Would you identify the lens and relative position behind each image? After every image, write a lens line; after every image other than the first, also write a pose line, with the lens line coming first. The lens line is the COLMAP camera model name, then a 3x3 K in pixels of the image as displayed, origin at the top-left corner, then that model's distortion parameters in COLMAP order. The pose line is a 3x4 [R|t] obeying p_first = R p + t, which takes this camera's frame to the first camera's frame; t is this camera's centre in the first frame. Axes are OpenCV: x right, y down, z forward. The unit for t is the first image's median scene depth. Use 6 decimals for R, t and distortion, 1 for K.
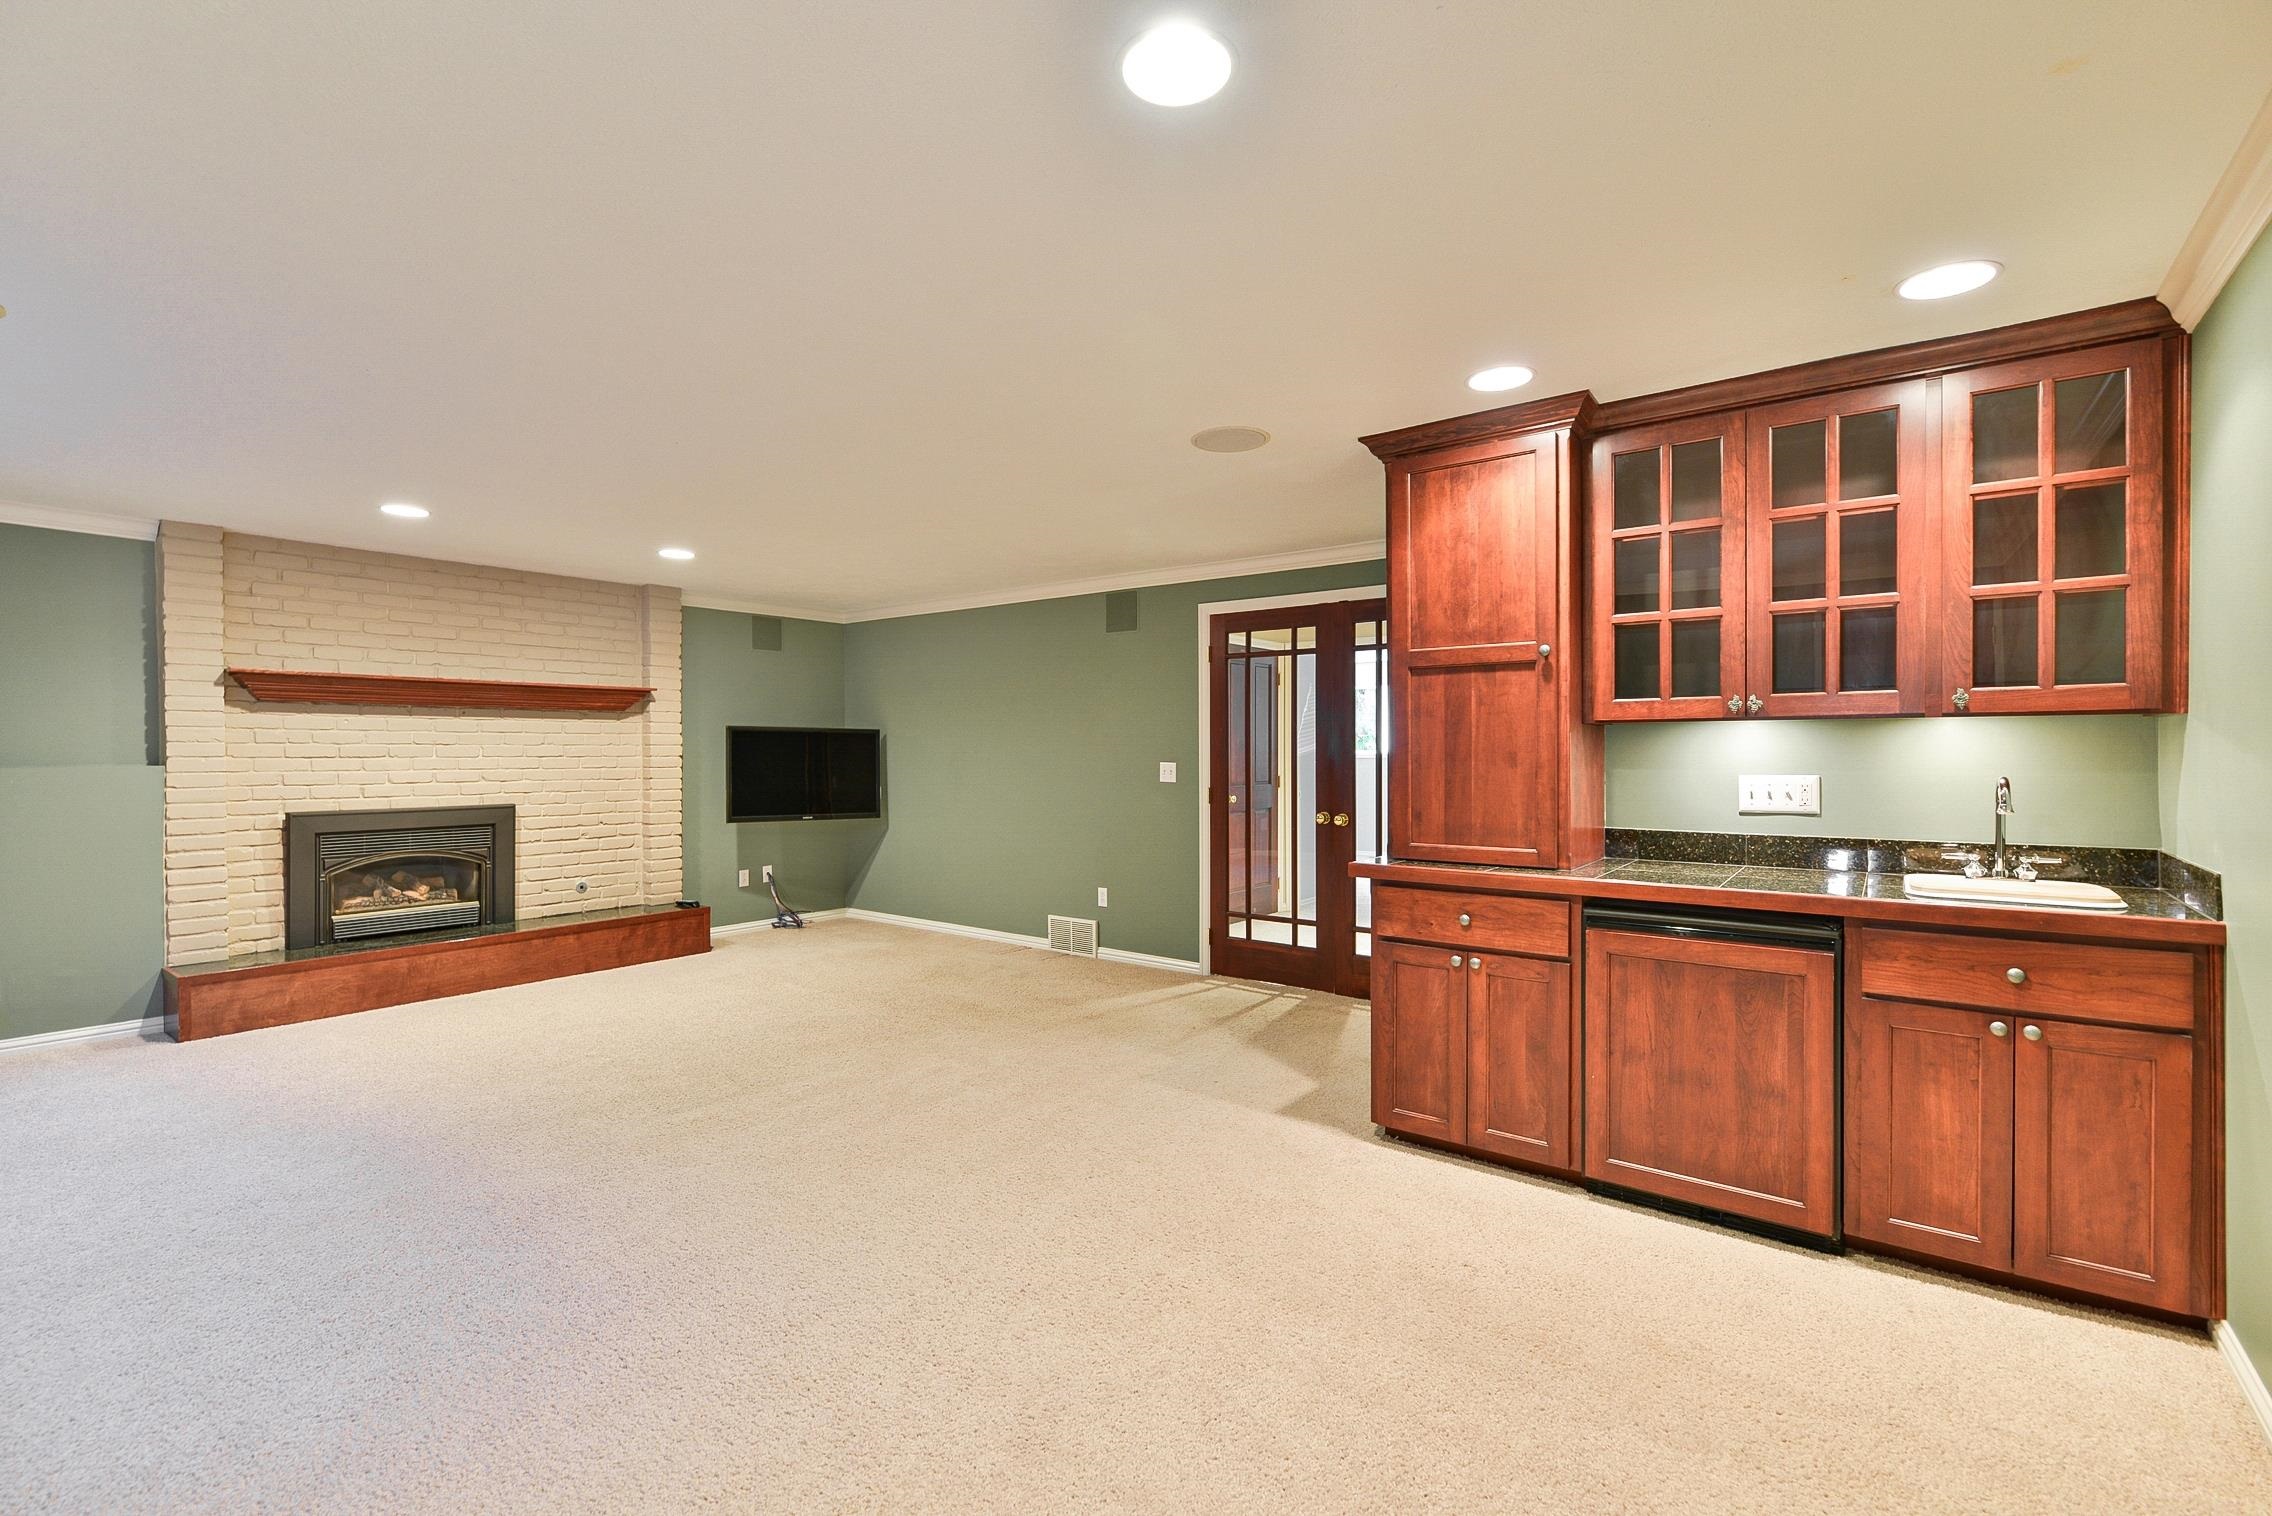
lens RADIAL K [[1004.5, 0, 1128.4], [0, 1004.5, 757.7], [0, 0, 1]] dist [-0.000511, -0.000762]
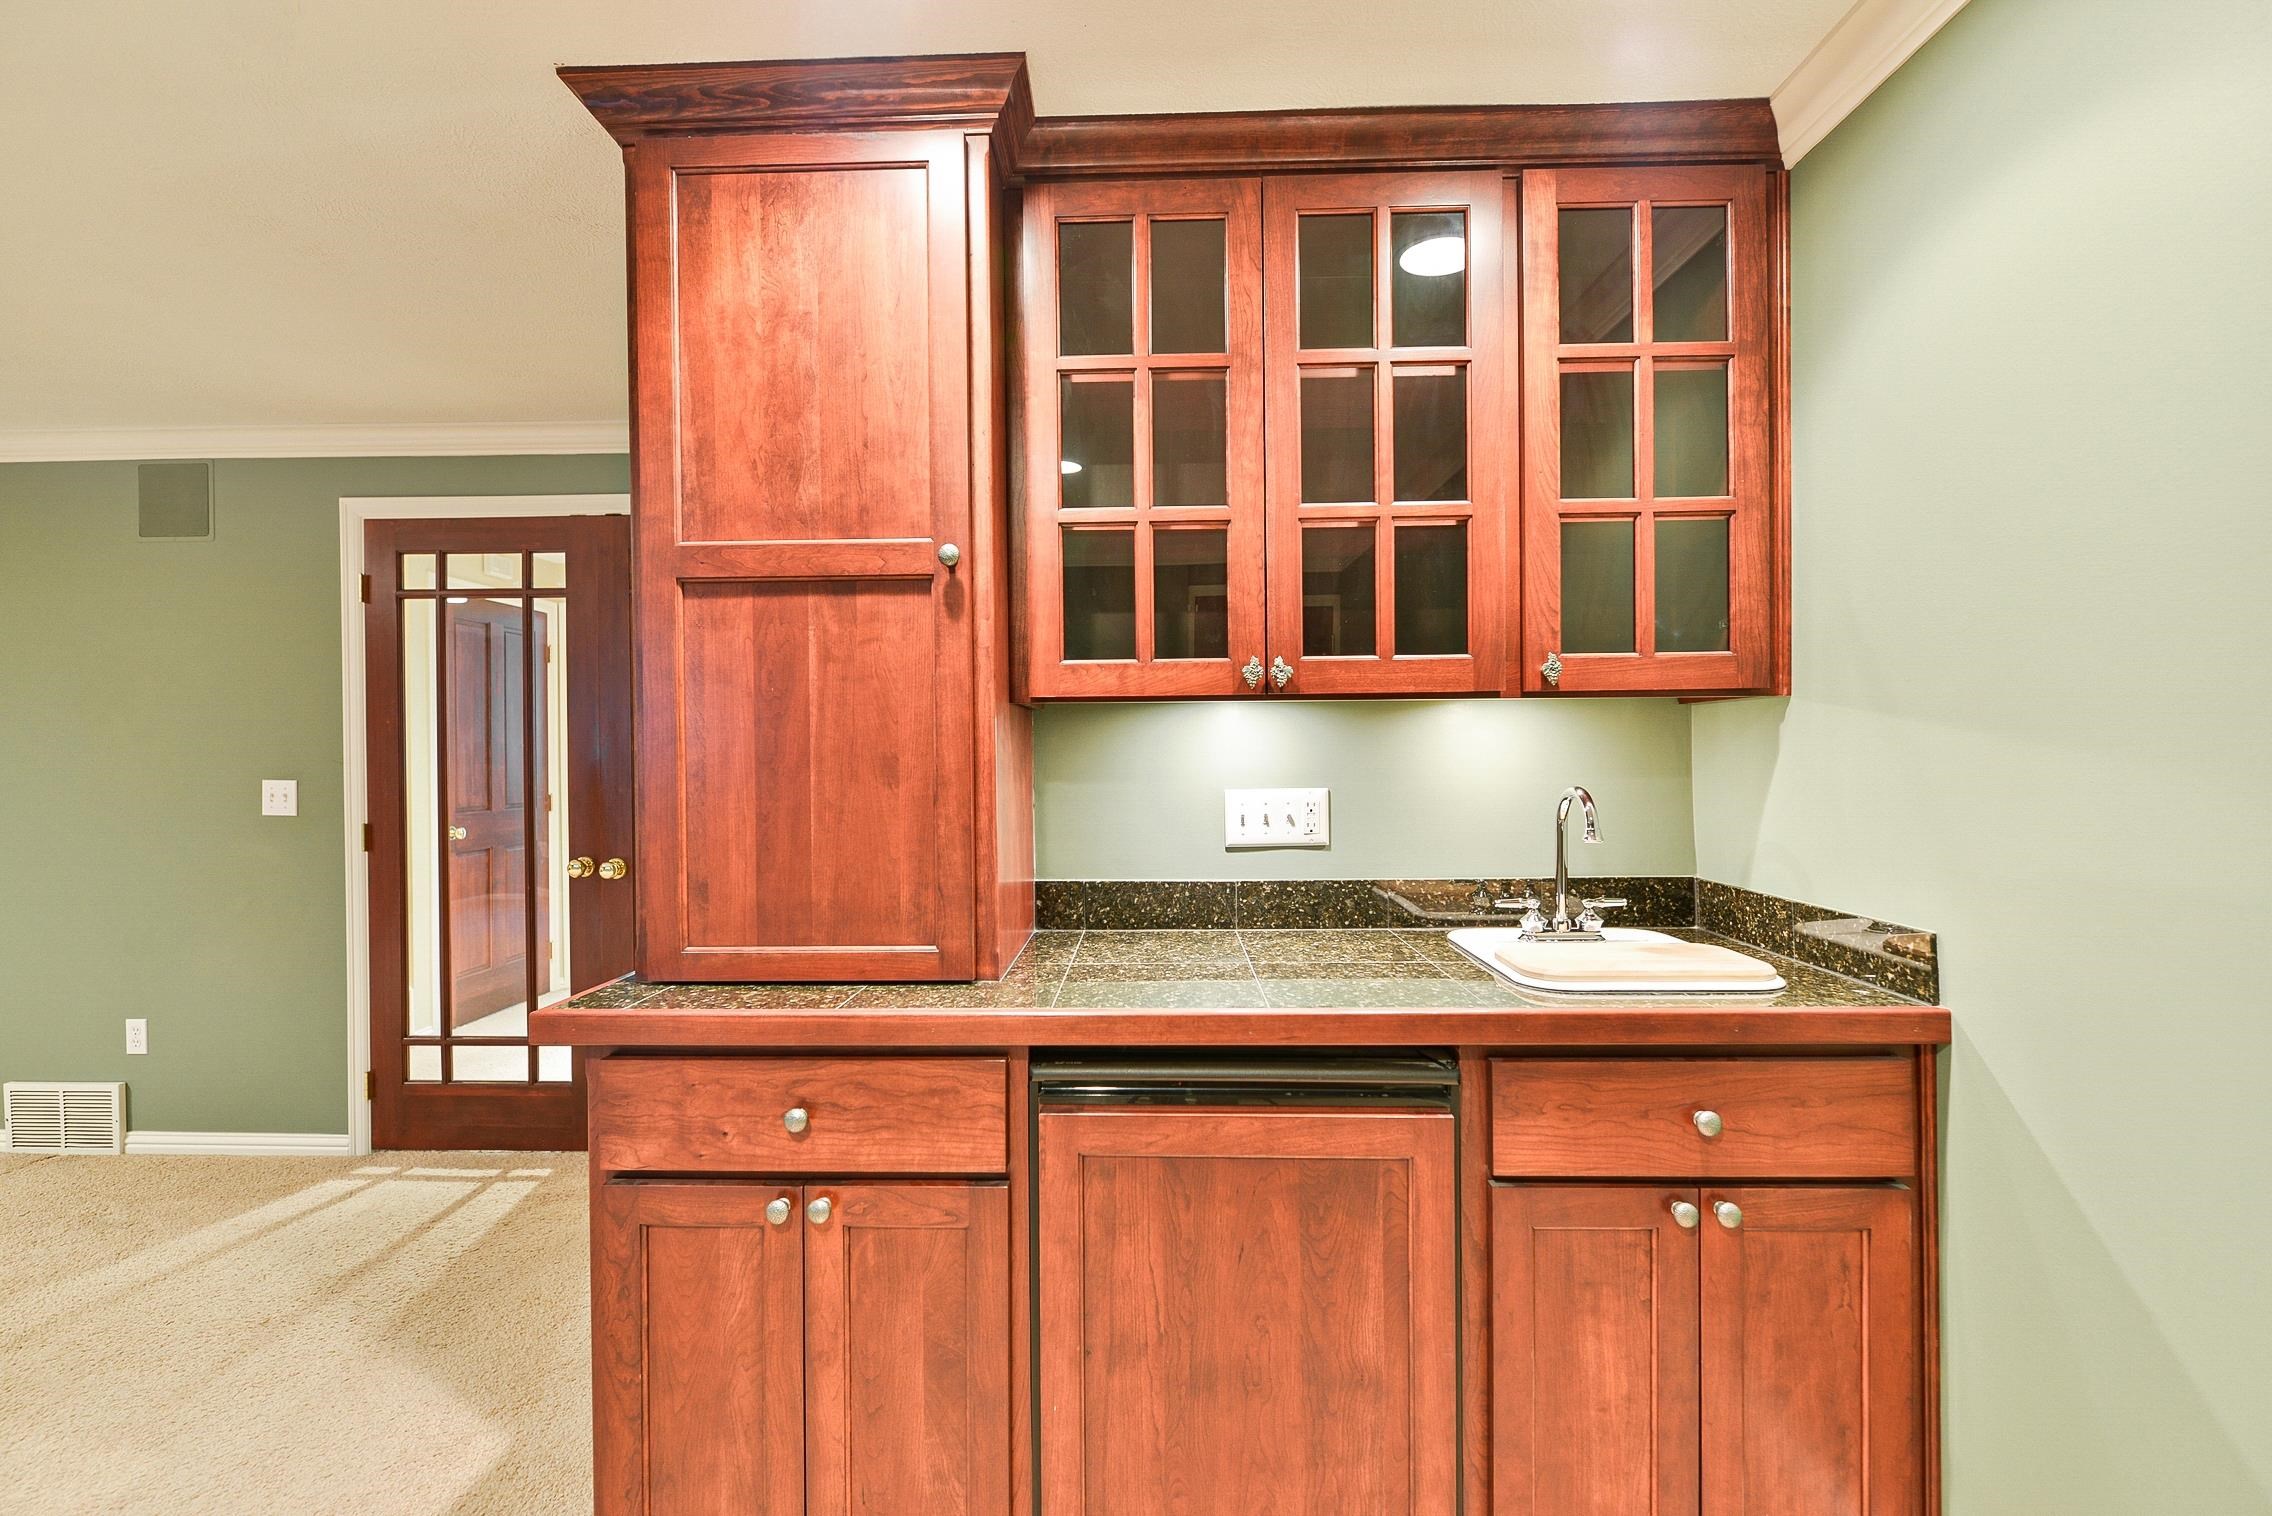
lens RADIAL K [[1004.5, 0, 1131.6], [0, 1004.5, 758.5], [0, 0, 1]] dist [-0.000511, -0.000762]
pose [[0.814784, -0.007939, 0.579710, 0.197301], [0.010720, 0.999942, -0.001374, -0.002424], [-0.579665, 0.007334, 0.814822, 0.541535]]
